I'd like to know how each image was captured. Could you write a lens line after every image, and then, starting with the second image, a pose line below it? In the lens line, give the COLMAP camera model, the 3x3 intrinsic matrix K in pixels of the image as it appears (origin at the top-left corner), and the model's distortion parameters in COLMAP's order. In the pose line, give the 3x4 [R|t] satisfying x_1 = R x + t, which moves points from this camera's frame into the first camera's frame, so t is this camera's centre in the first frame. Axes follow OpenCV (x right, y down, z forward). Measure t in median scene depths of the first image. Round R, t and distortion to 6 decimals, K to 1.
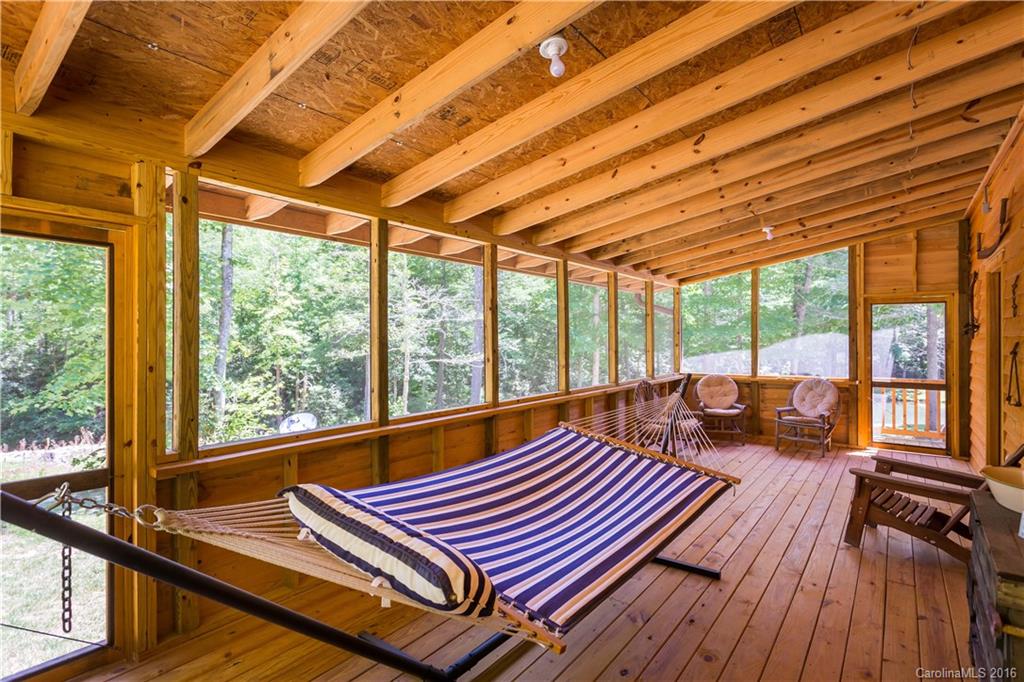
lens RADIAL K [[500.6, 0, 518.6], [0, 500.6, 338.7], [0, 0, 1]] dist [0.001966, 0.000974]
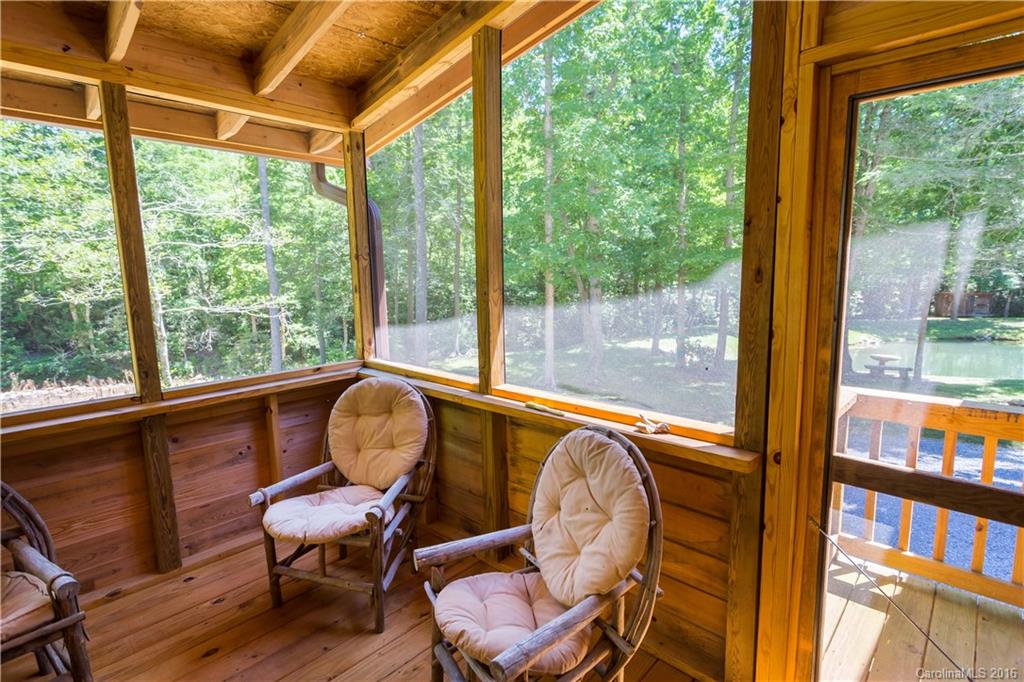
lens RADIAL K [[500.6, 0, 518.6], [0, 500.6, 338.7], [0, 0, 1]] dist [0.001966, 0.000974]
pose [[0.994580, 0.001110, -0.103965, 0.302544], [0.013230, 0.990463, 0.137143, -0.000347], [0.103126, -0.137775, 0.985080, 0.396072]]
